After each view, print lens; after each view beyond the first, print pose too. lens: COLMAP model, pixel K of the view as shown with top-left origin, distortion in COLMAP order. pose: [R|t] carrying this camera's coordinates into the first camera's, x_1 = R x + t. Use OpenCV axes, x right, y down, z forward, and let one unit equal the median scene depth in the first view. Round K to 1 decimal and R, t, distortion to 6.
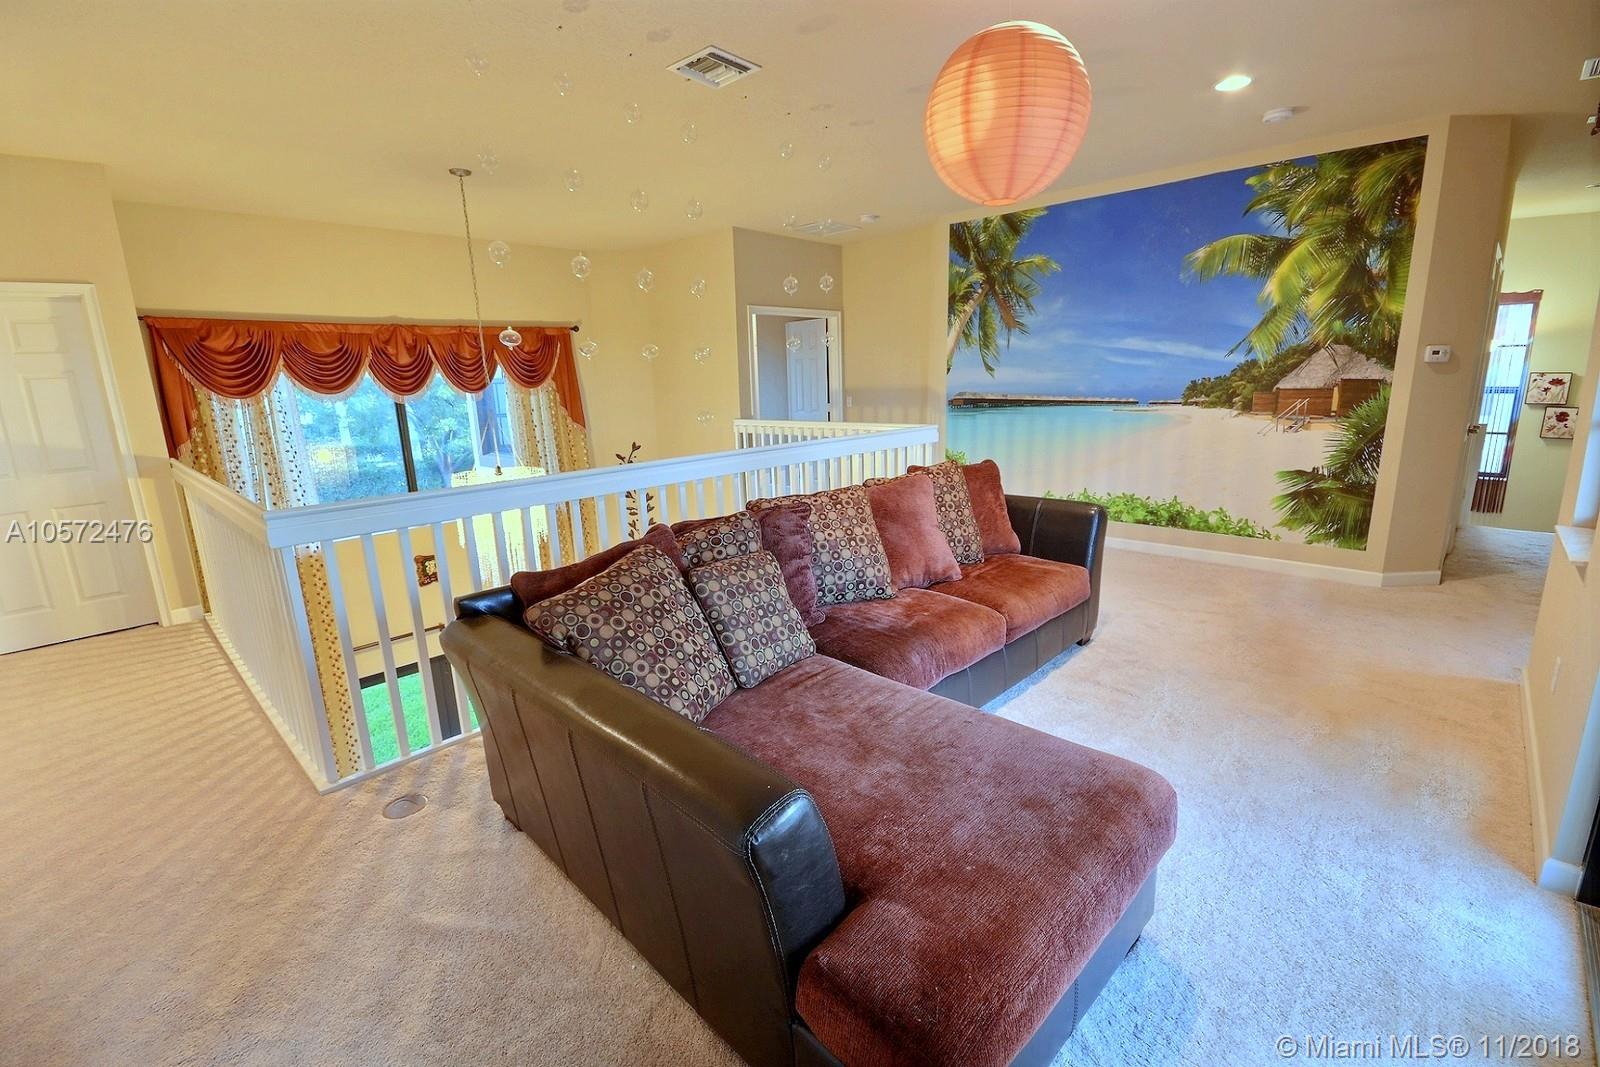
lens RADIAL K [[706.4, 0, 796.4], [0, 706.4, 531.8], [0, 0, 1]] dist [-0.001291, -0.000172]
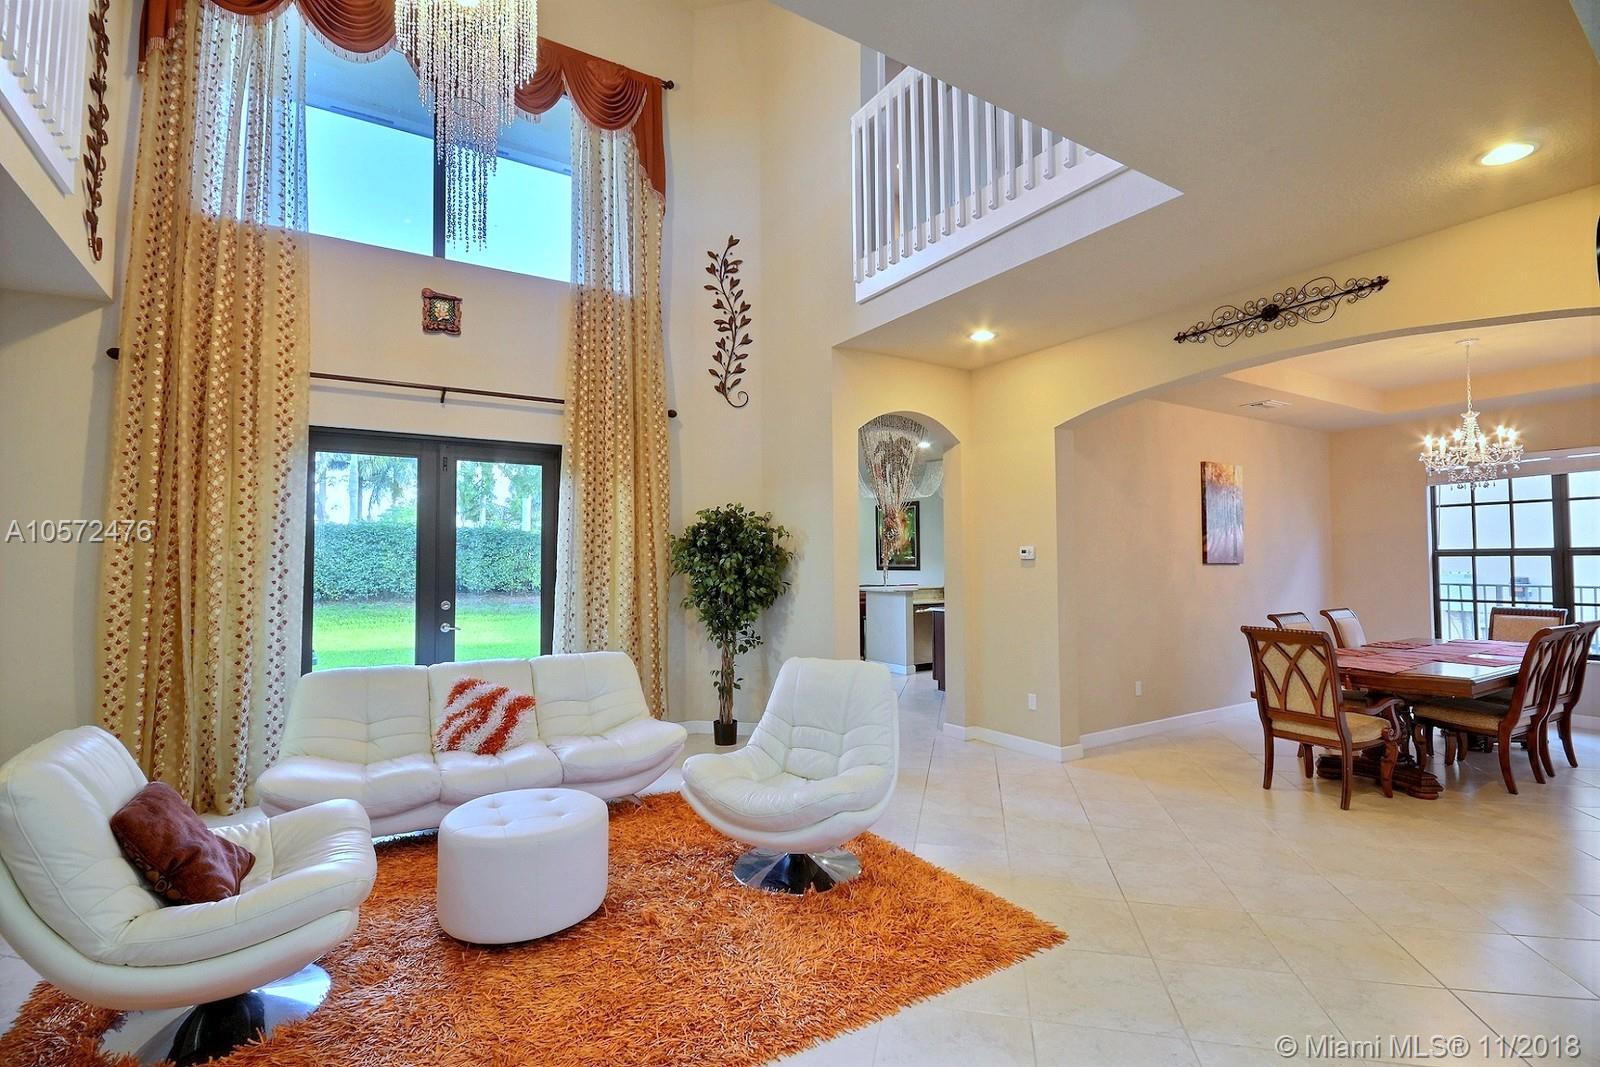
lens RADIAL K [[742.0, 0, 800.2], [0, 742.0, 535.9], [0, 0, 1]] dist [0.000327, -0.000263]
pose [[0.971875, 0.016268, -0.234934, 0.009100], [-0.075068, 0.966970, -0.243585, 0.089723], [0.223212, 0.254370, 0.940995, 0.079794]]
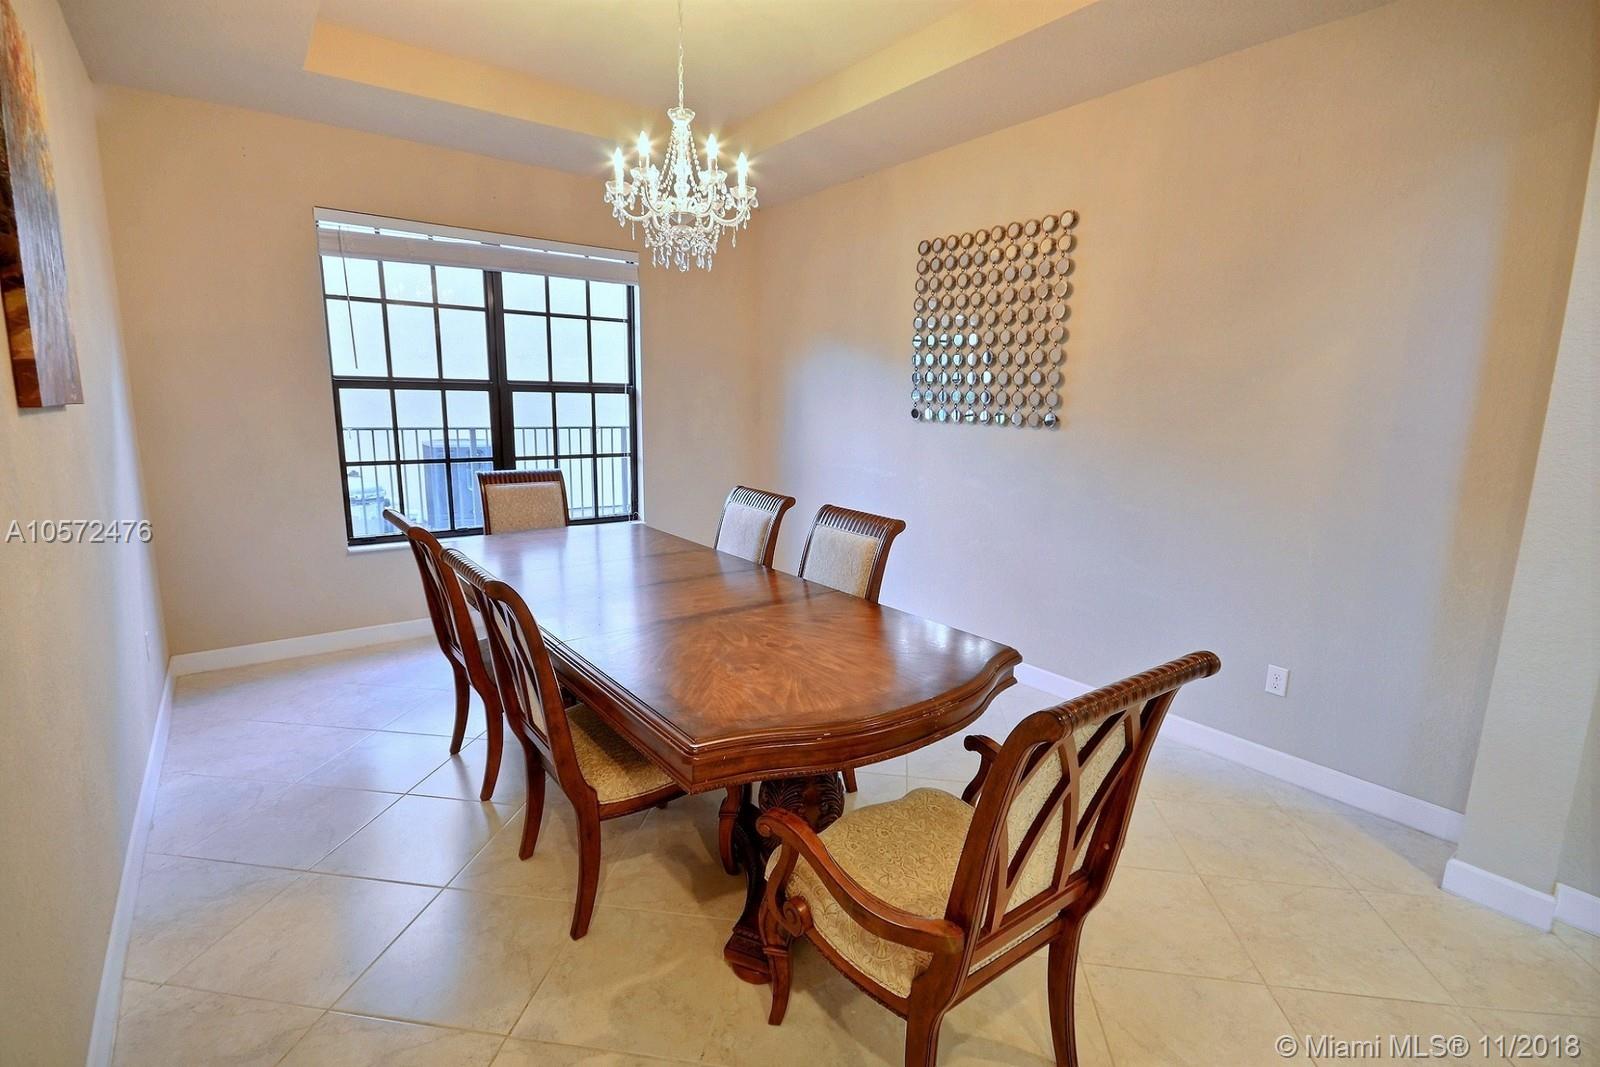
lens RADIAL K [[748.9, 0, 799.2], [0, 748.9, 536.1], [0, 0, 1]] dist [-0.001147, 0.000426]
pose [[0.160068, -0.151088, 0.975475, 0.025482], [0.195025, 0.973578, 0.118792, 0.052193], [-0.967648, 0.171227, 0.185304, 0.236753]]
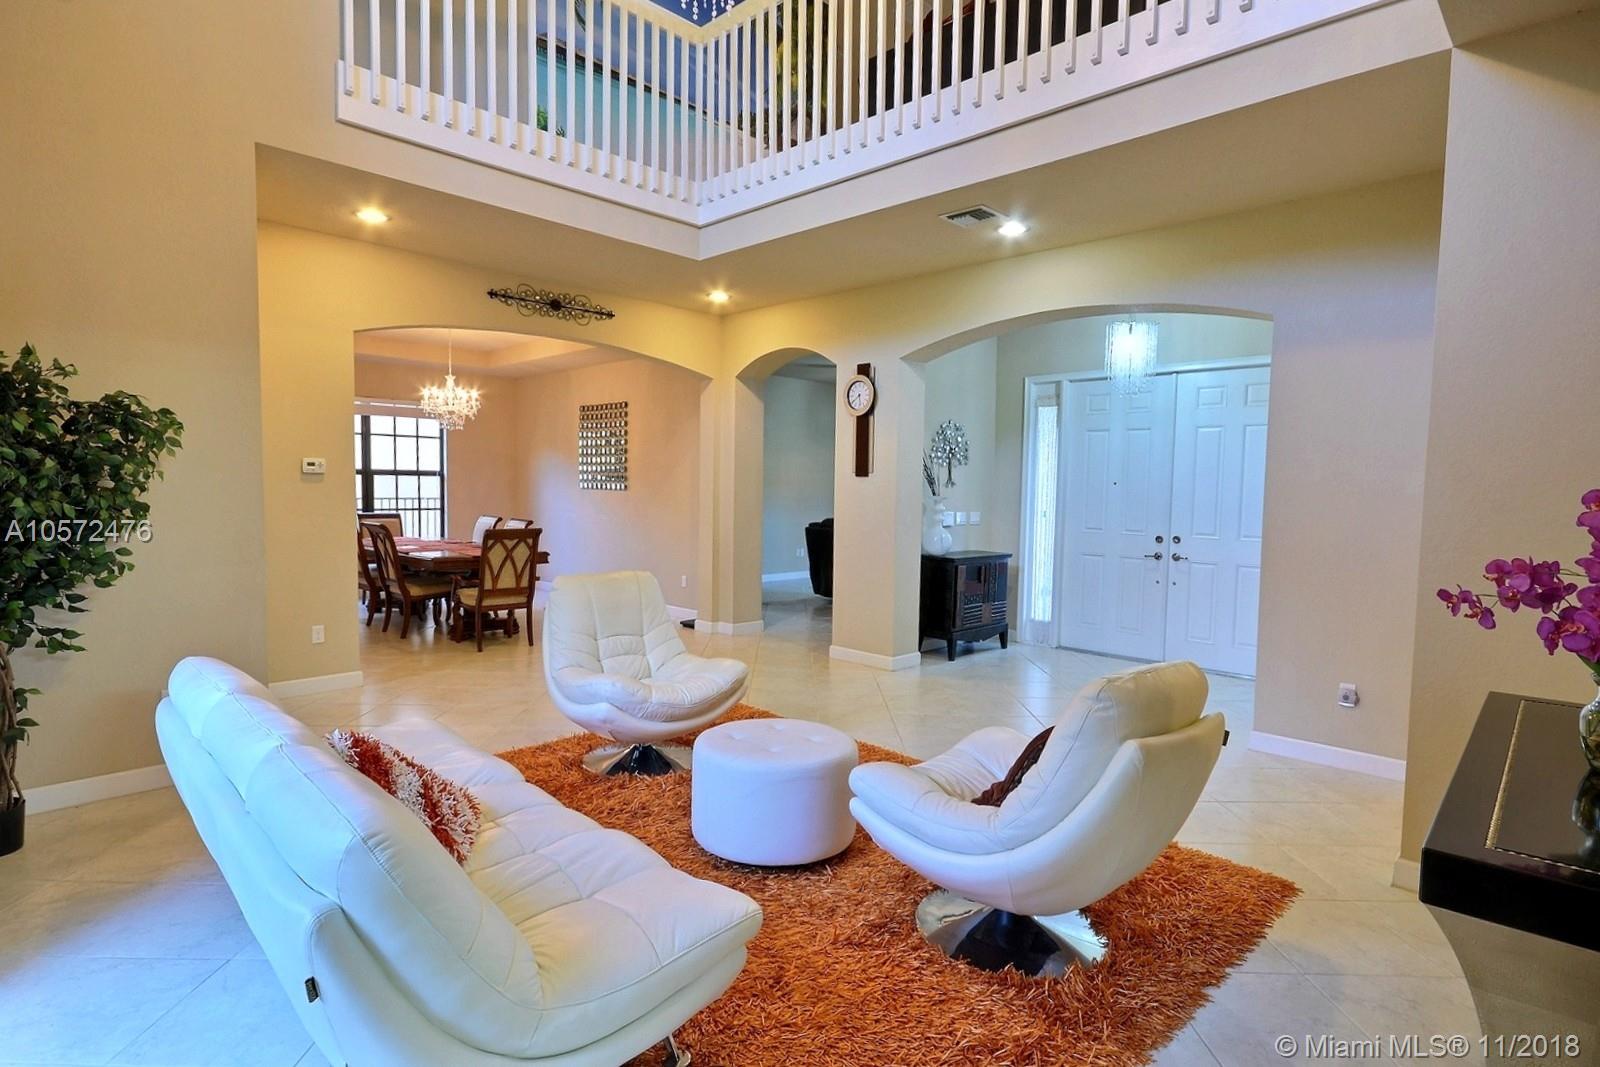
lens RADIAL K [[805.4, 0, 800.0], [0, 805.4, 533.5], [0, 0, 1]] dist [0.002136, 0.000473]
pose [[-0.000515, -0.030963, 0.999520, -0.139638], [0.206250, 0.978027, 0.030403, 0.076415], [-0.978499, 0.206167, 0.005882, 0.159494]]
